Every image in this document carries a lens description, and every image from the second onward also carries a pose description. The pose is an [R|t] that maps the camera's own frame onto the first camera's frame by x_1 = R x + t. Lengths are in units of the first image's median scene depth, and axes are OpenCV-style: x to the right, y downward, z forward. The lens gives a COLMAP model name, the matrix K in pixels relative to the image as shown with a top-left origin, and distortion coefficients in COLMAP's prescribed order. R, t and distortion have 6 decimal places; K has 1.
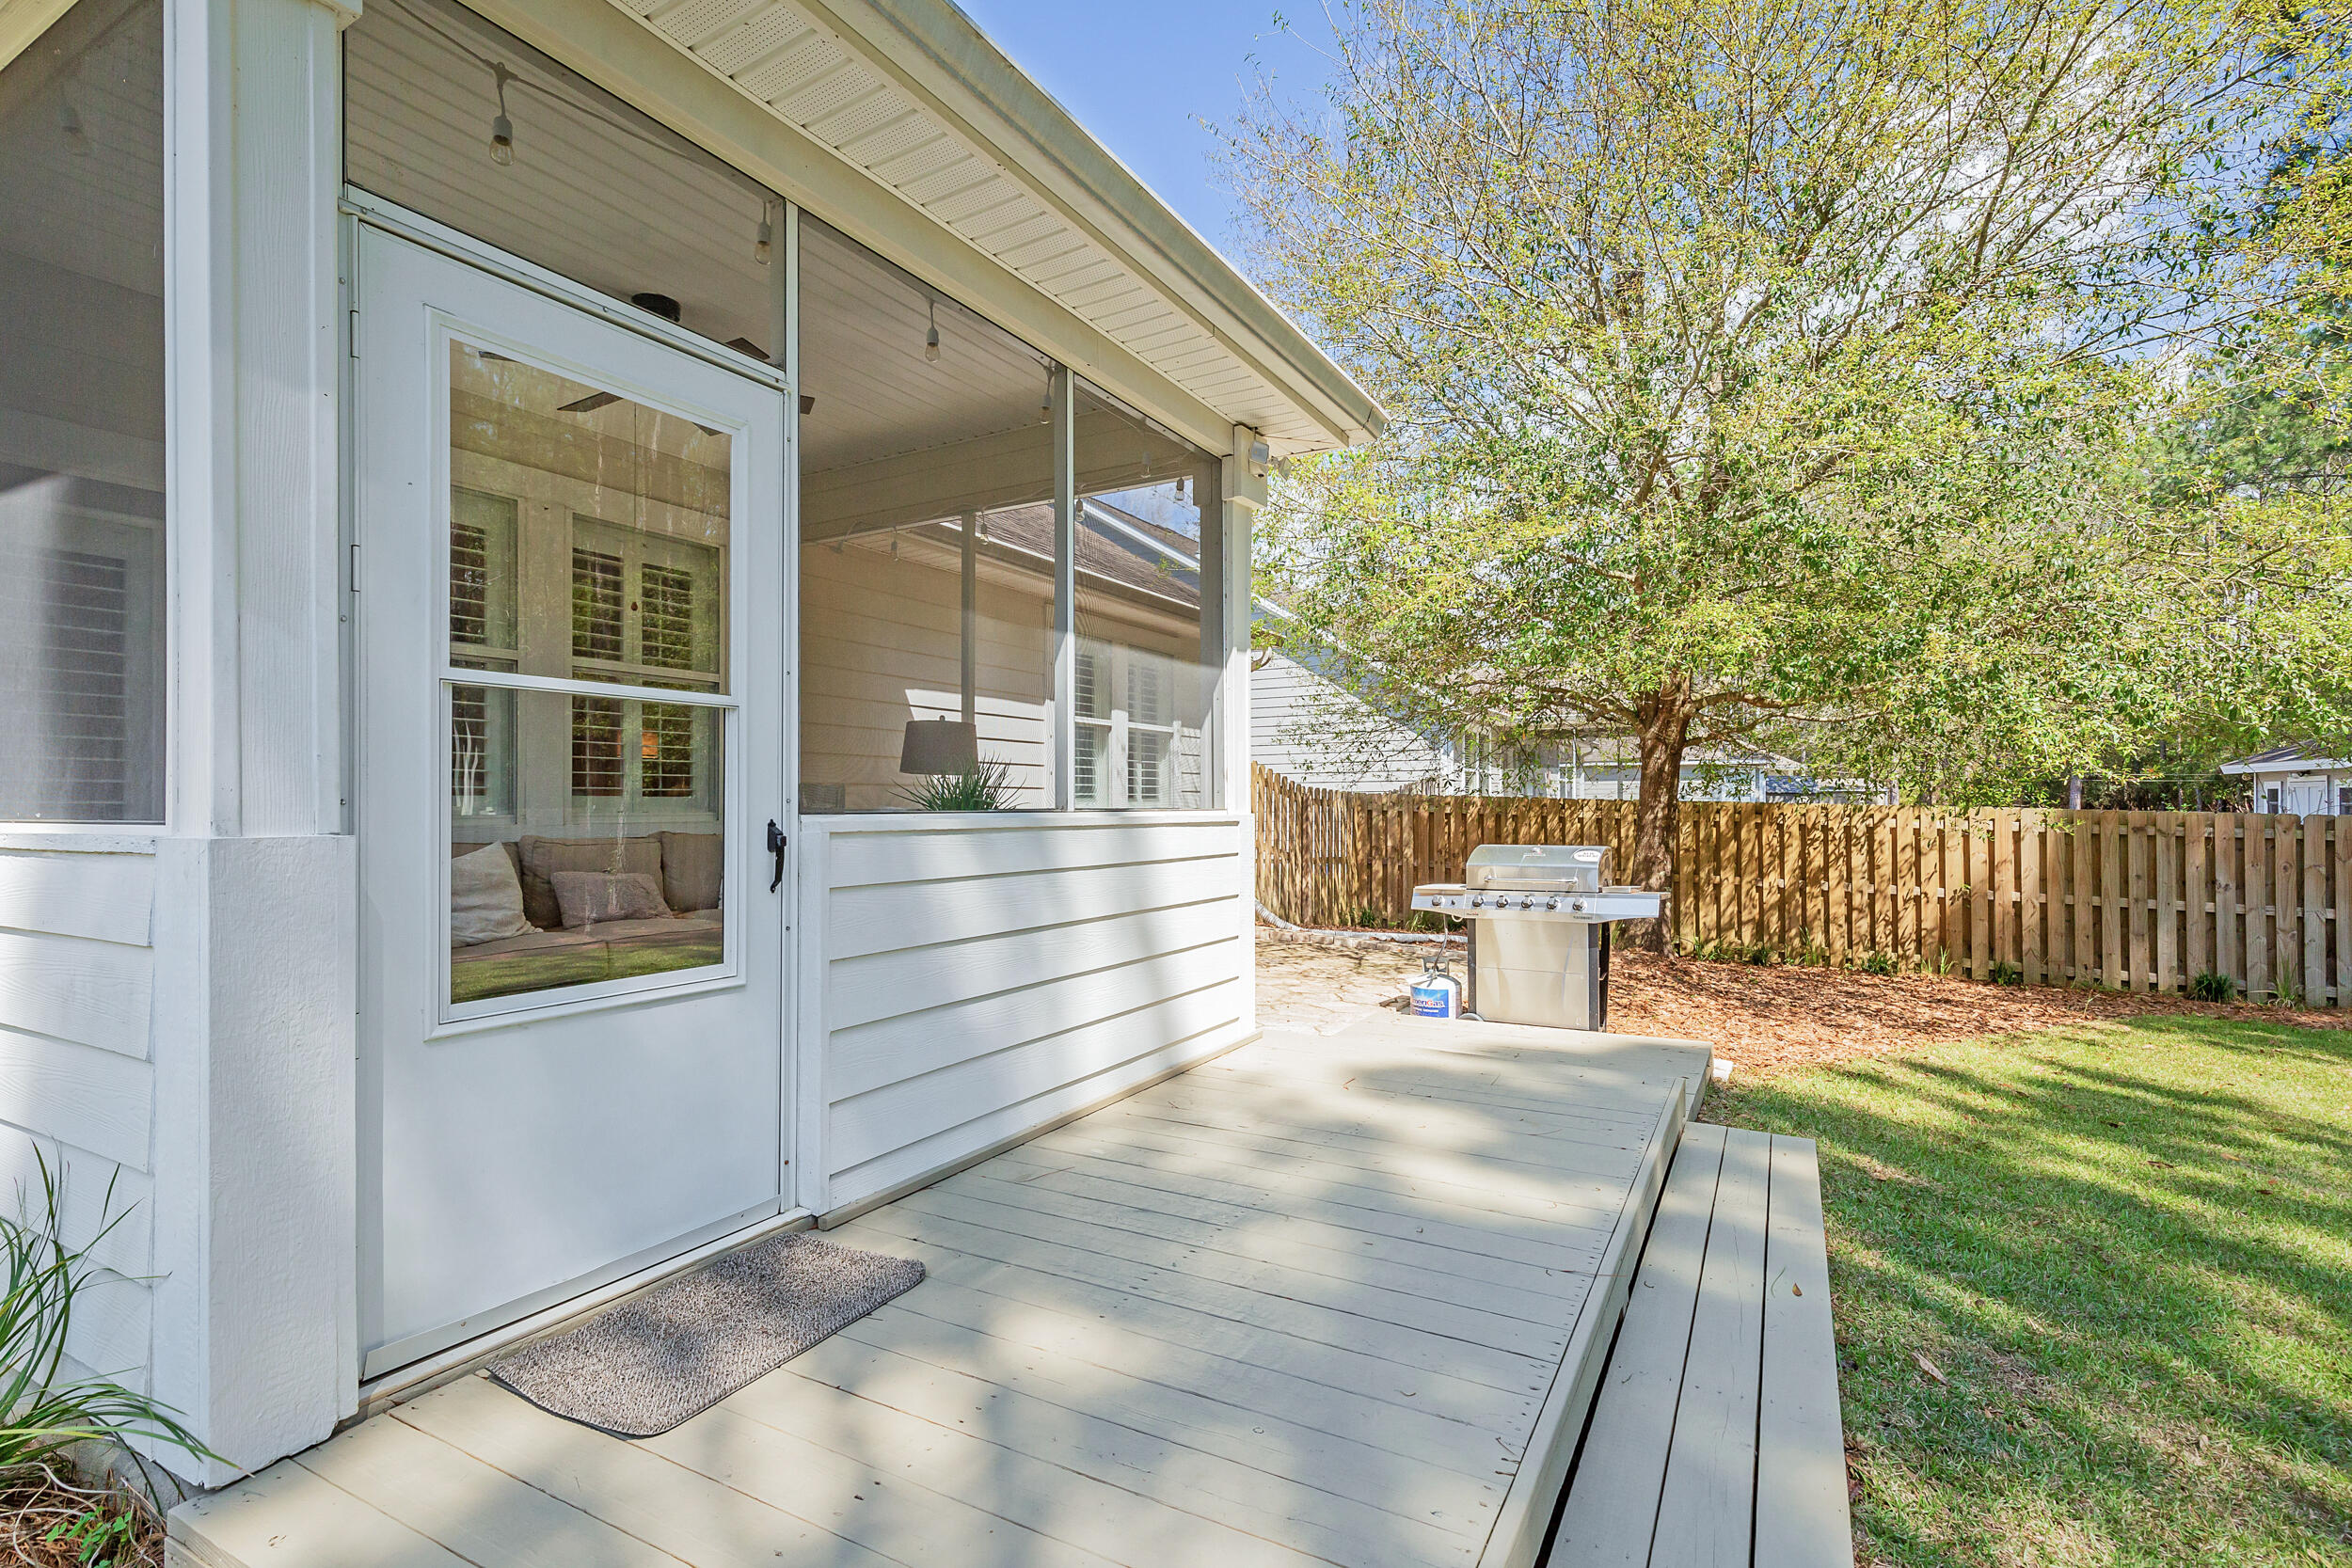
lens RADIAL K [[1100.2, 0, 1188.2], [0, 1100.2, 775.7], [0, 0, 1]] dist [0.009052, 0.000035]
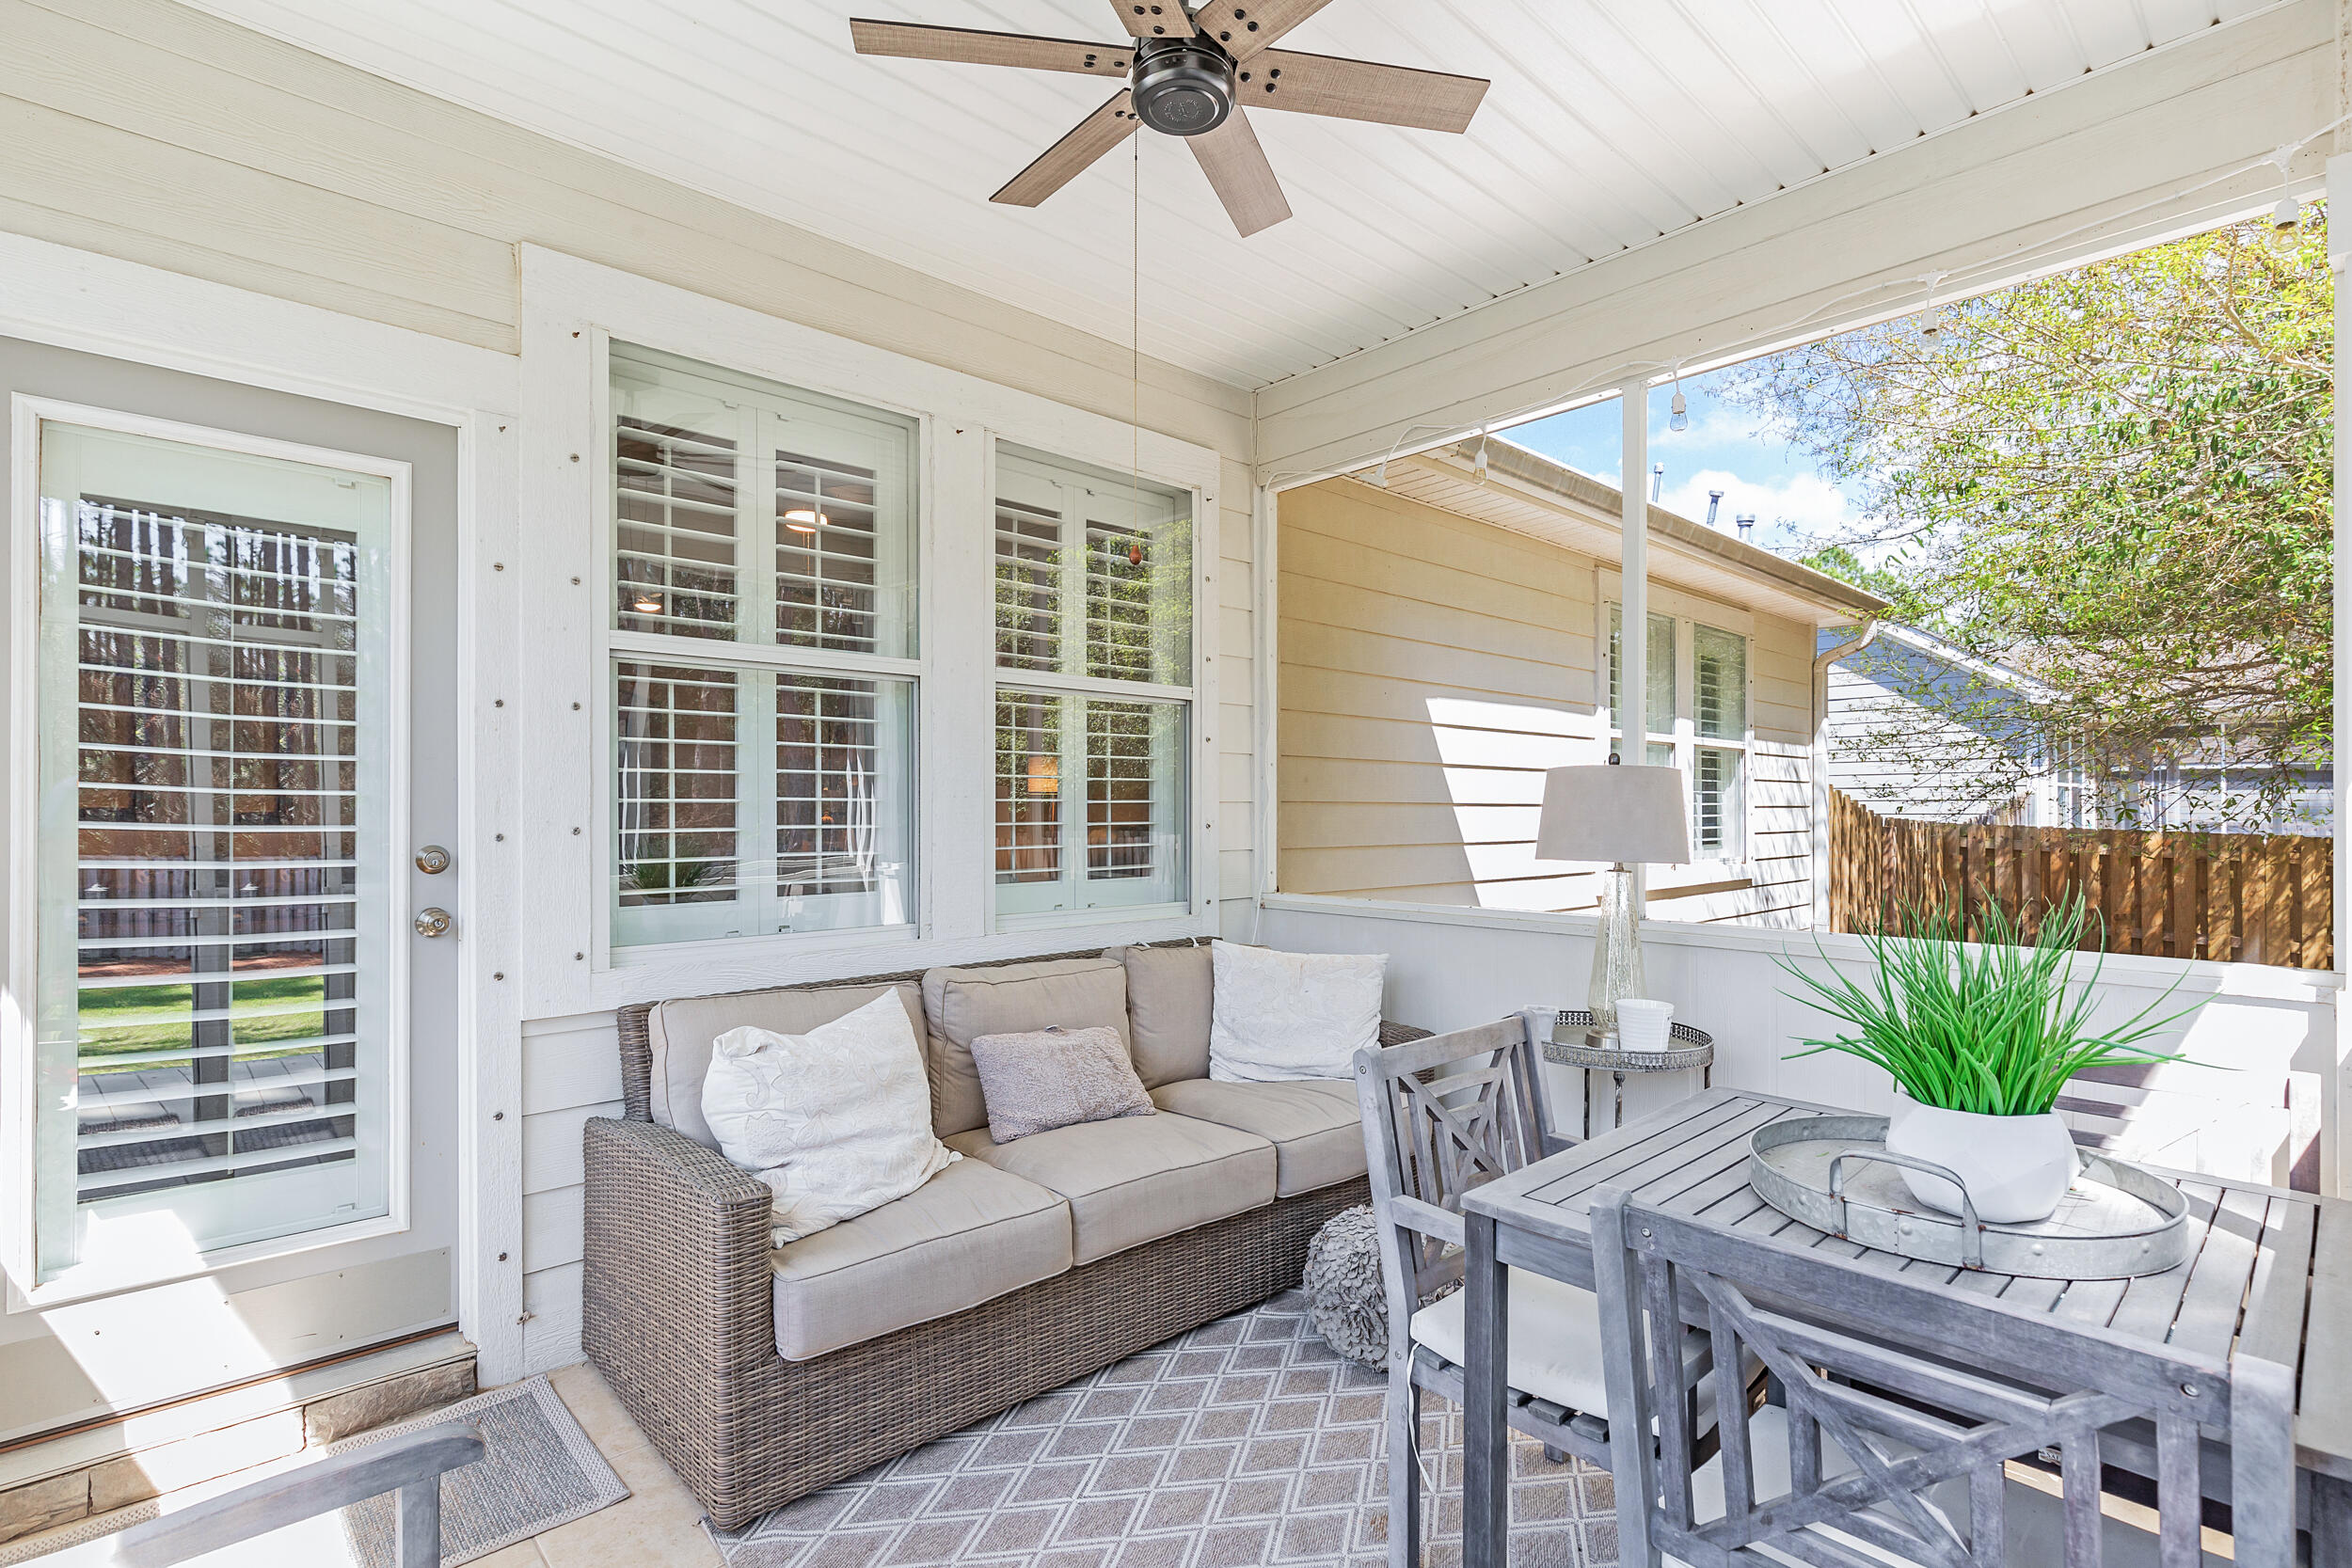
lens RADIAL K [[1114.2, 0, 1176.0], [0, 1114.2, 784.0], [0, 0, 1]] dist [0.000687, 0.000027]
pose [[0.948688, 0.000494, -0.316215, -0.254979], [0.002417, 0.999958, 0.008813, -0.046125], [0.316206, -0.009125, 0.948647, 0.421246]]
